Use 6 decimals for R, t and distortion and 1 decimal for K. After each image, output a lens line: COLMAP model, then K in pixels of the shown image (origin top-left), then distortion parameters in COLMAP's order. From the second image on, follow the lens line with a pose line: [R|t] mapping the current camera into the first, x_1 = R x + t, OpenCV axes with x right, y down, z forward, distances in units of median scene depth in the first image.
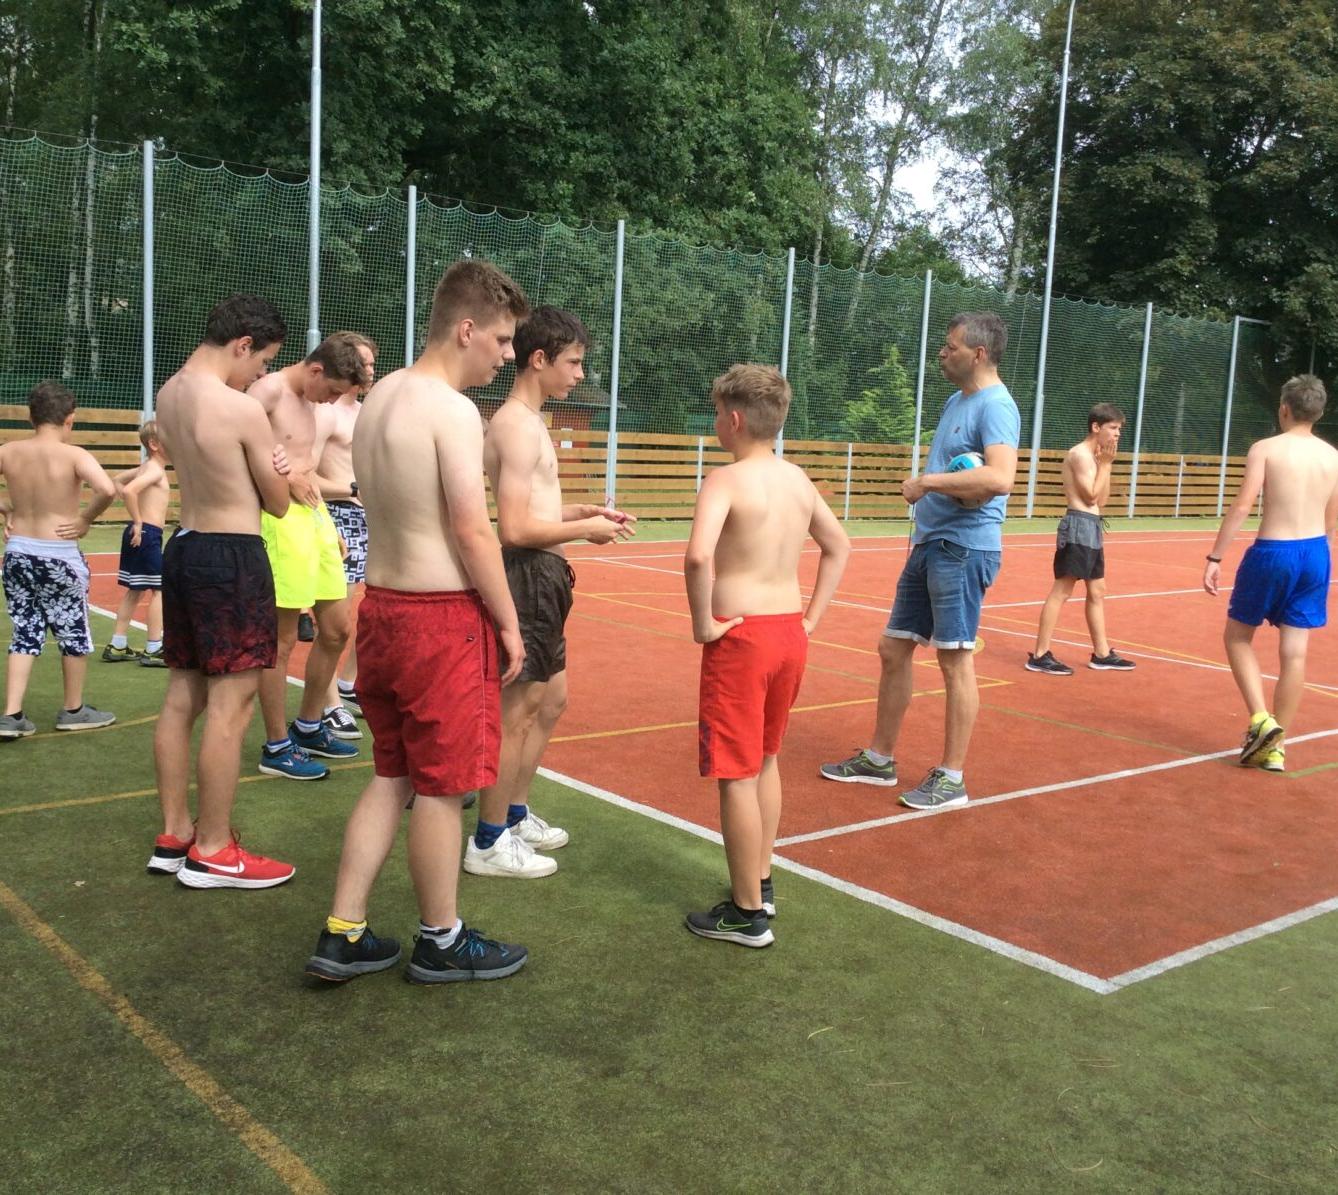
lens RADIAL K [[1453.1, 0, 673.7], [0, 1453.1, 605.8], [0, 0, 1]] dist [0.044351, 0.000000]
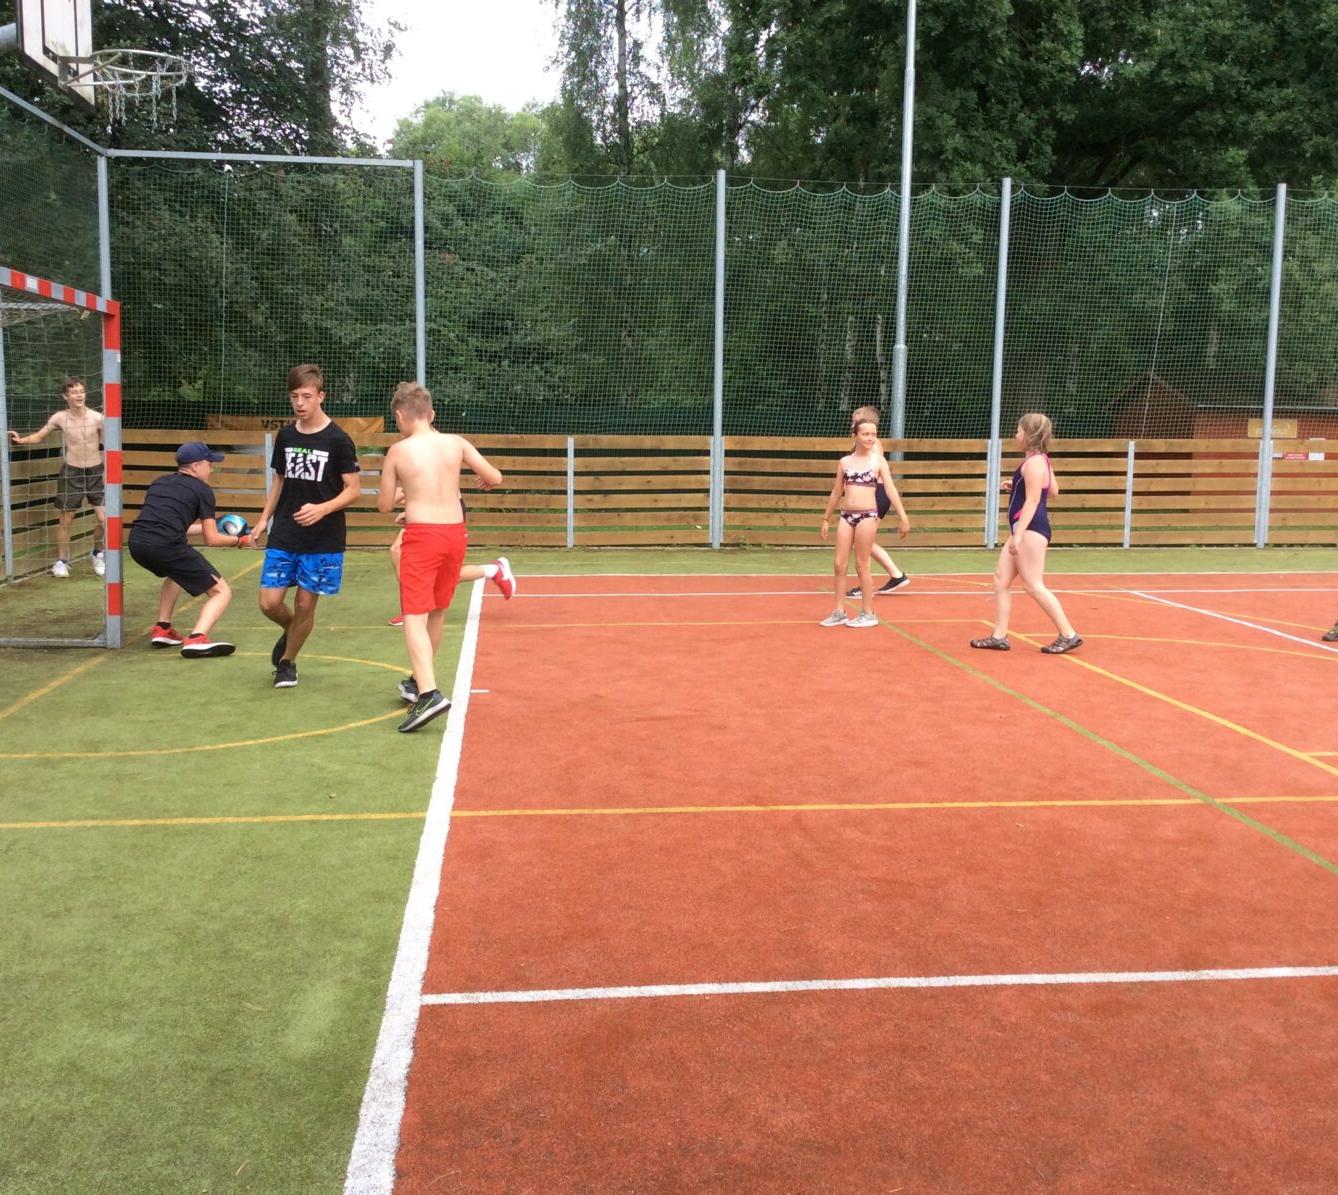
lens RADIAL K [[1453.1, 0, 682.2], [0, 1453.1, 617.5], [0, 0, 1]] dist [0.044351, 0.000000]
pose [[0.836655, 0.033159, -0.546725, 0.509321], [-0.037774, 0.999282, 0.002802, -0.028045], [0.546425, 0.018308, 0.837308, 0.423129]]
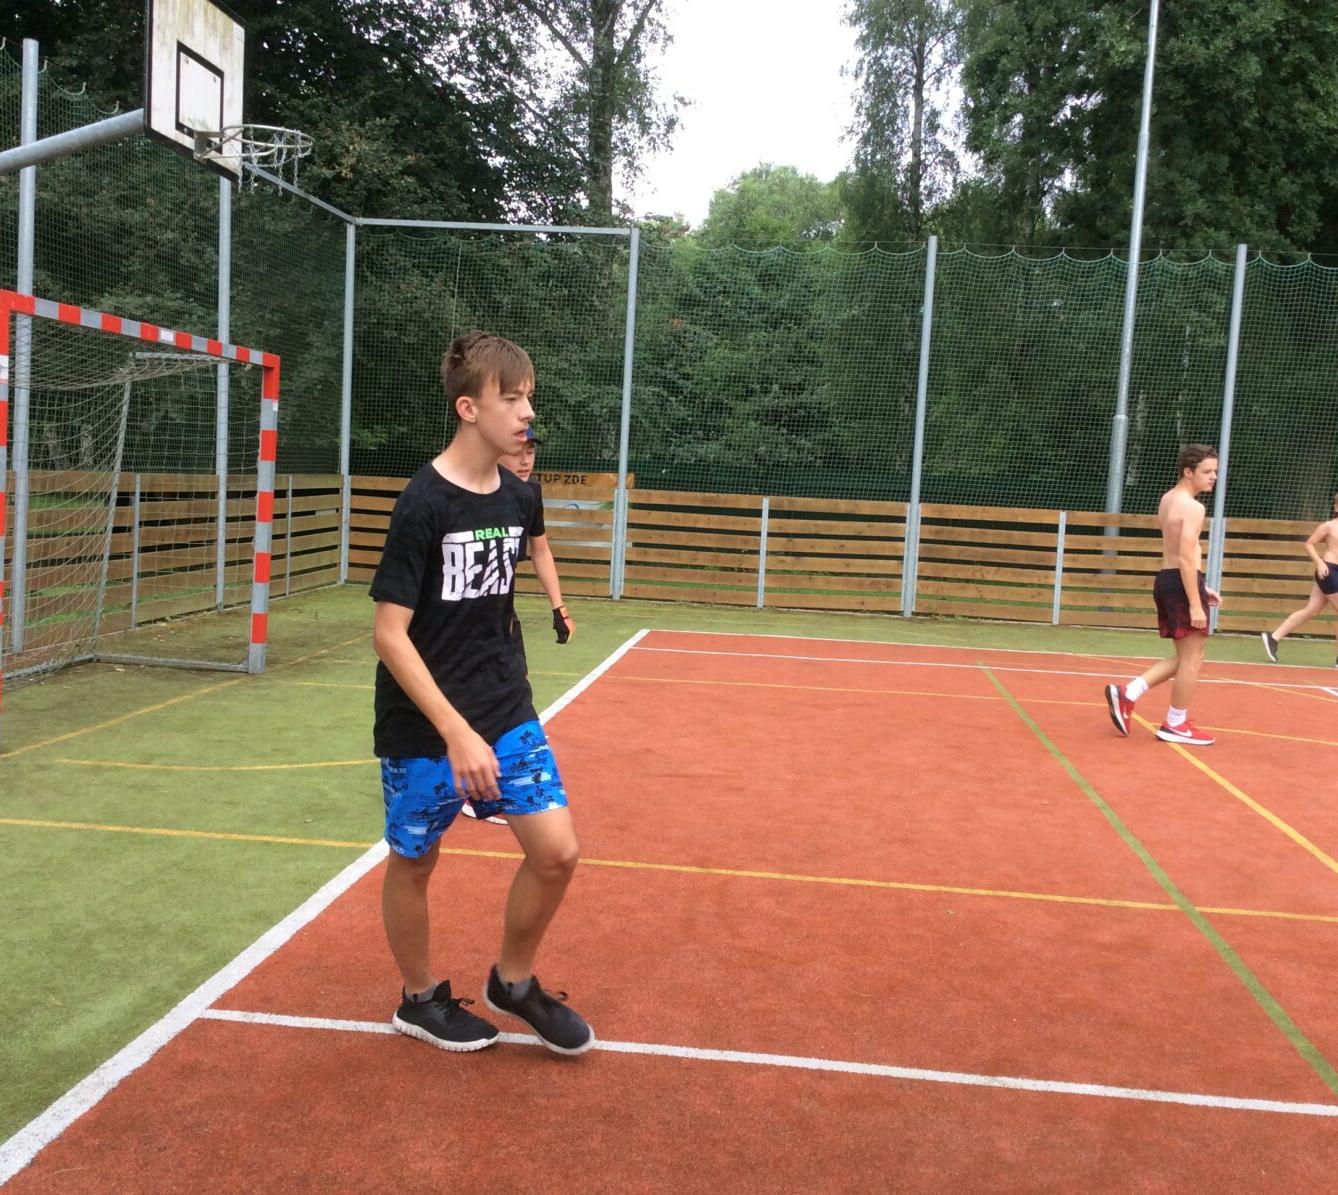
lens RADIAL K [[1453.1, 0, 664.6], [0, 1453.1, 620.6], [0, 0, 1]] dist [0.044351, 0.000000]
pose [[0.703975, 0.055760, -0.708032, 0.534407], [-0.102378, 0.994469, -0.023474, -0.029619], [0.702807, 0.089012, 0.705790, 0.442882]]
